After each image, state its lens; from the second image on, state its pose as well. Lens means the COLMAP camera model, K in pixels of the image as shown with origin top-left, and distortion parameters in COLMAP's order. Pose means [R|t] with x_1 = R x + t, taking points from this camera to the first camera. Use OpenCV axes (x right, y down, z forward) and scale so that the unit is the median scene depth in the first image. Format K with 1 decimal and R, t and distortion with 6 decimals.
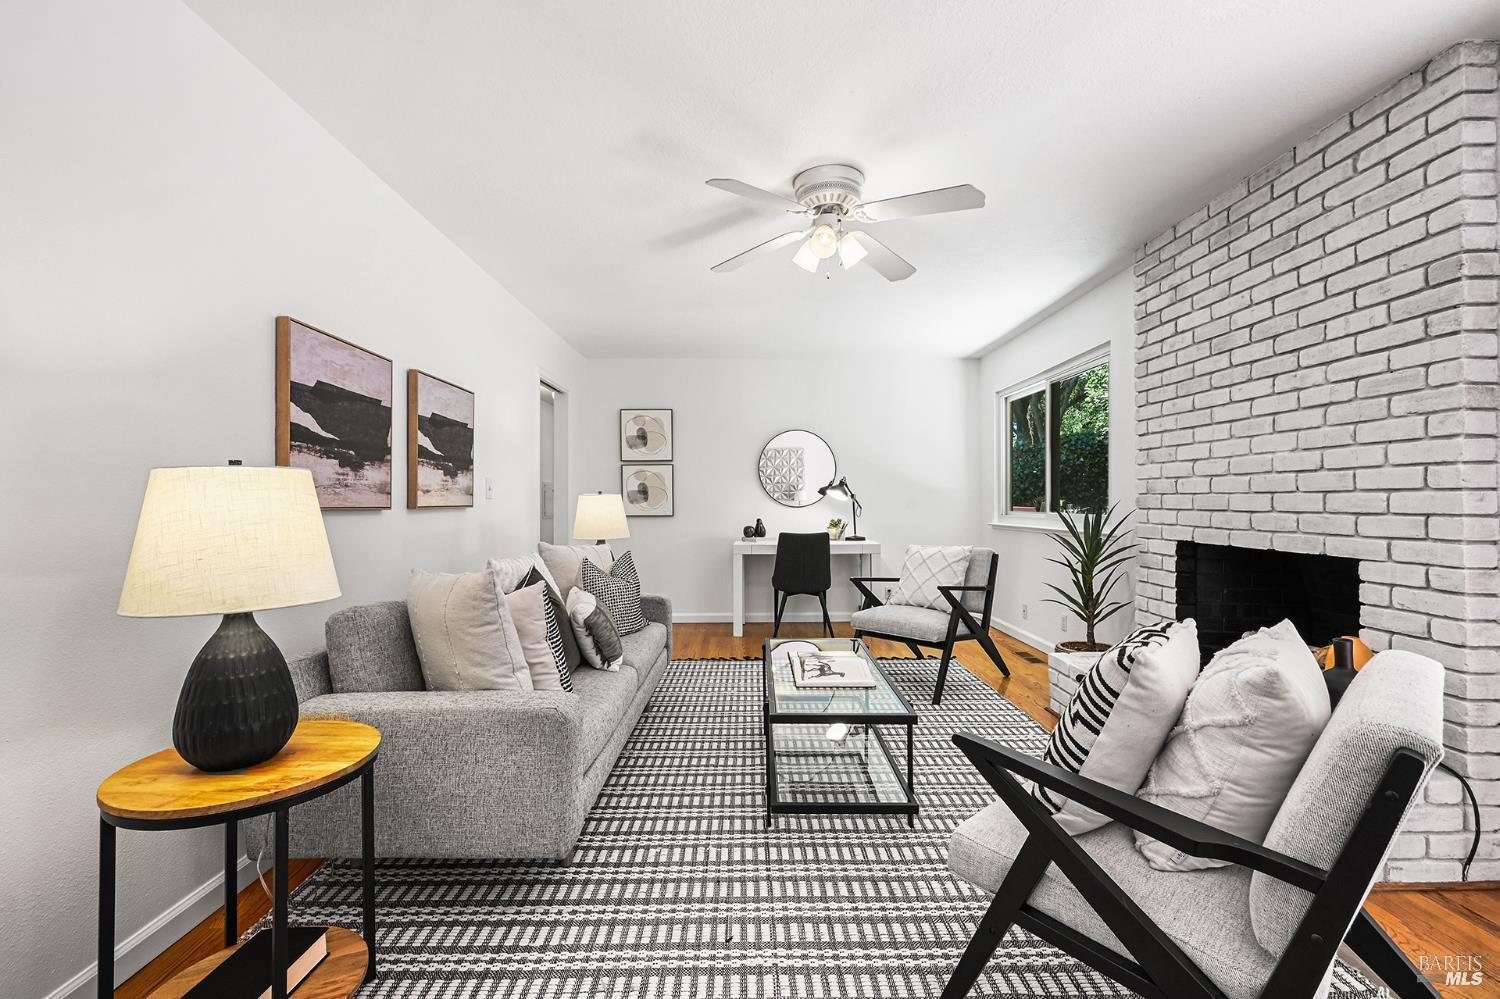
lens RADIAL K [[652.8, 0, 749.5], [0, 652.8, 501.7], [0, 0, 1]] dist [-0.000592, -0.000087]
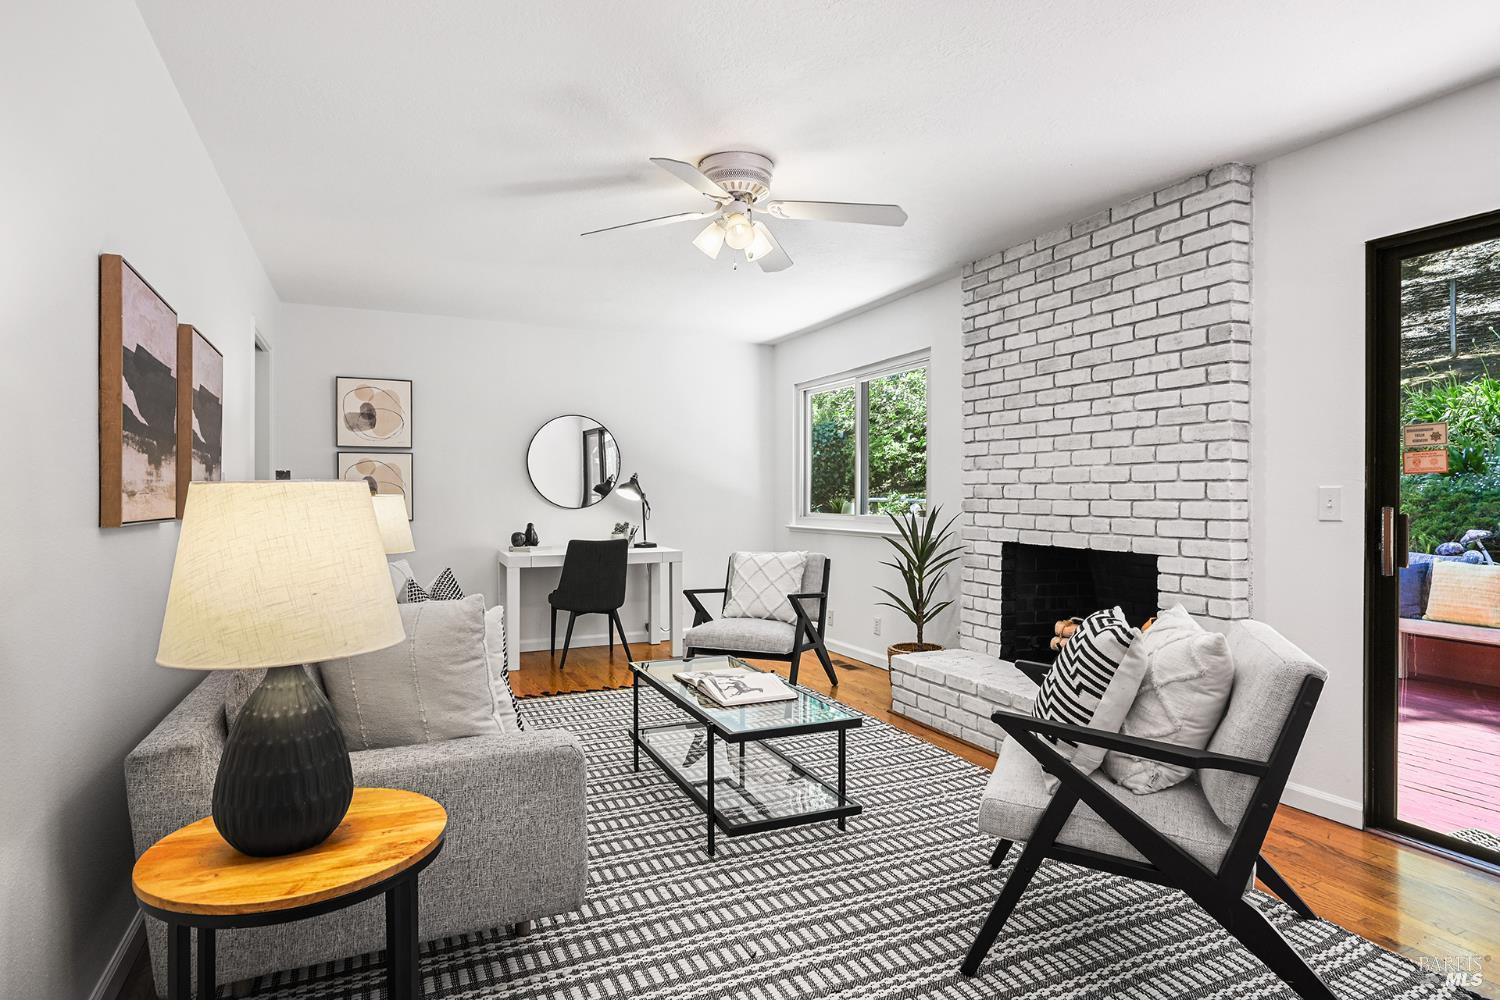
lens RADIAL K [[825.6, 0, 747.6], [0, 825.6, 501.4], [0, 0, 1]] dist [-0.001881, -0.000690]
pose [[0.909780, 0.000625, 0.415090, -0.384751], [-0.003445, 0.999976, 0.006045, -0.018947], [-0.415076, -0.006930, 0.909760, -0.092386]]
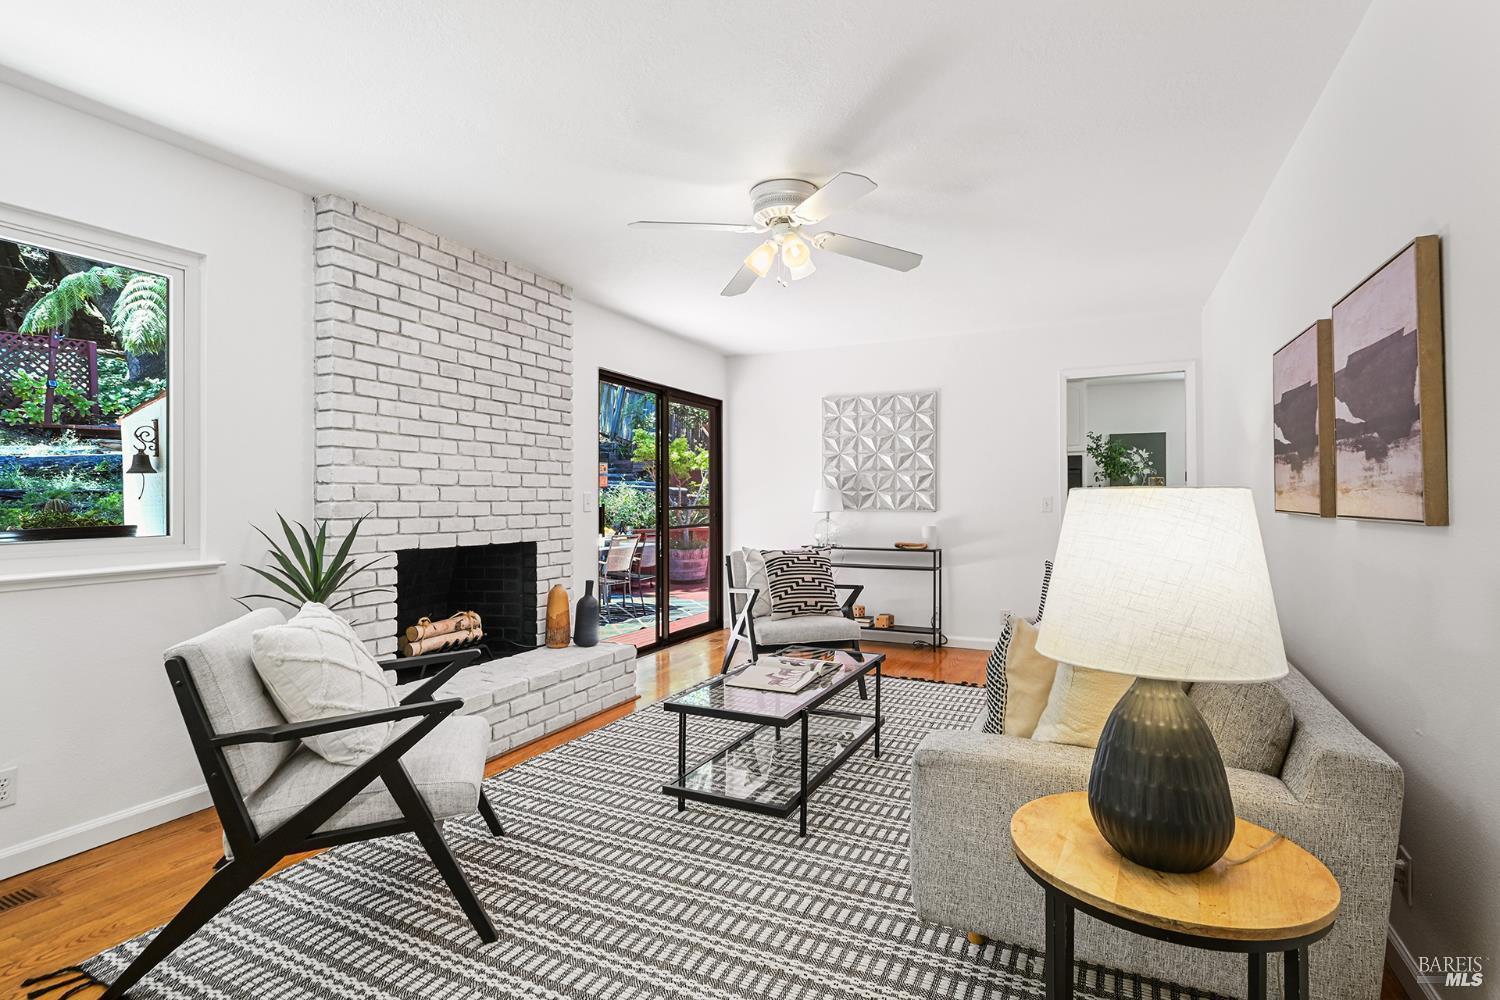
lens RADIAL K [[715.7, 0, 761.1], [0, 715.7, 497.6], [0, 0, 1]] dist [0.000236, -0.000963]
pose [[-0.903810, 0.008023, 0.427858, -0.345484], [0.007645, 0.999967, -0.002602, -0.014234], [-0.427865, 0.000920, -0.903842, 2.192153]]
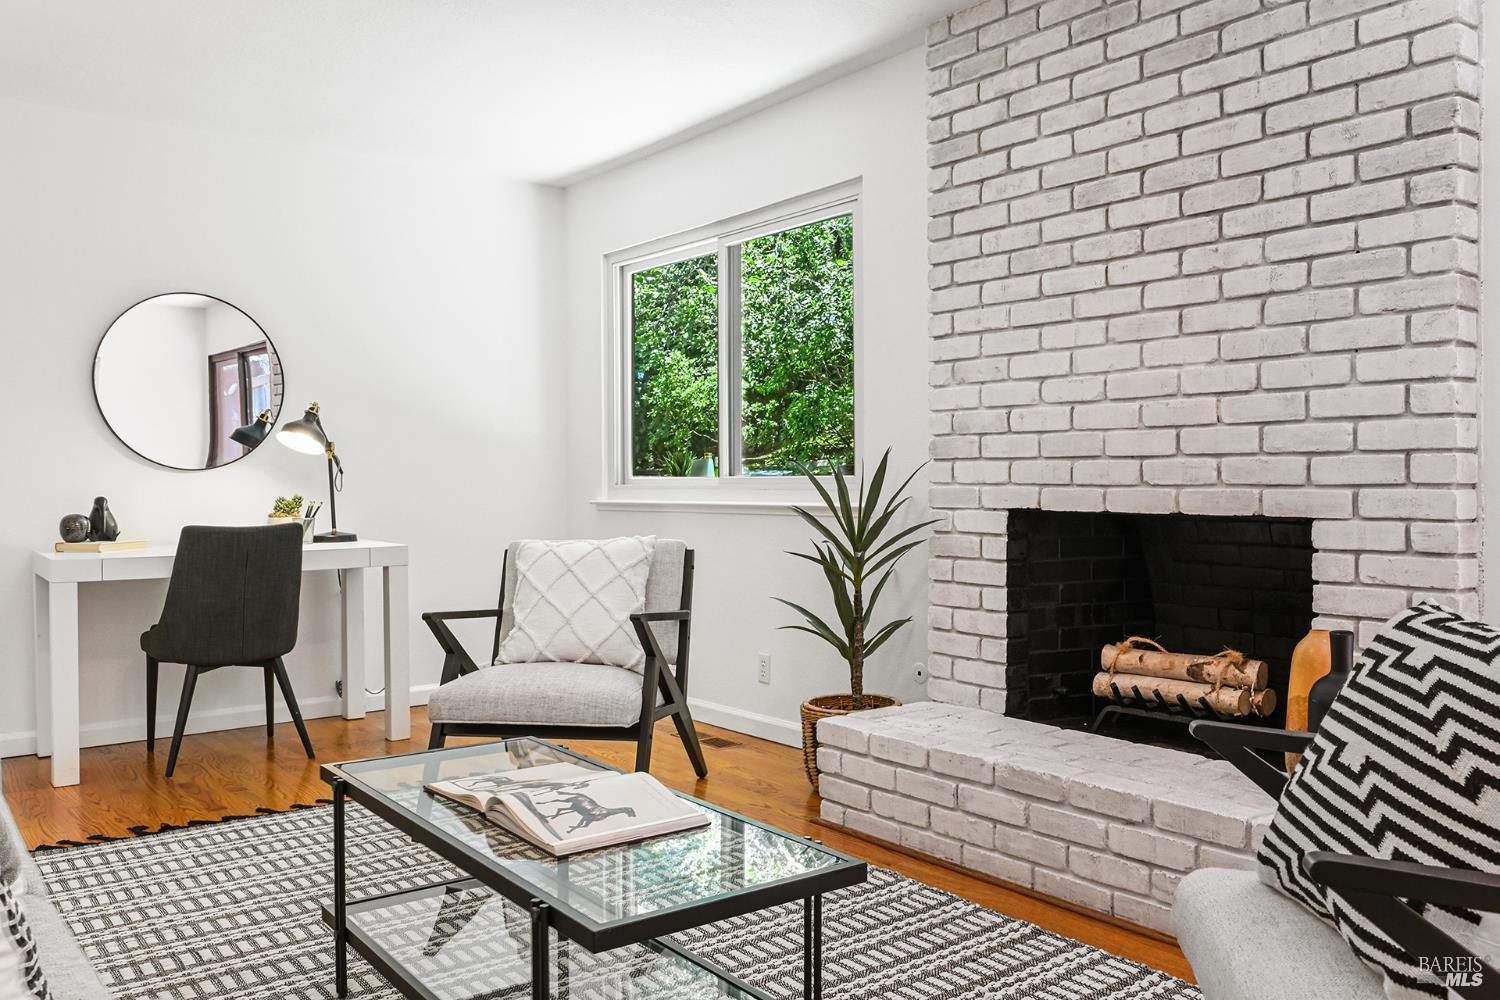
lens RADIAL K [[1221.4, 0, 759.9], [0, 1221.4, 498.4], [0, 0, 1]] dist [-0.002746, -0.000672]
pose [[0.792981, -0.011208, 0.609143, -0.295732], [0.004212, 0.999908, 0.012915, 0.042694], [-0.609231, -0.007676, 0.792955, 0.294800]]
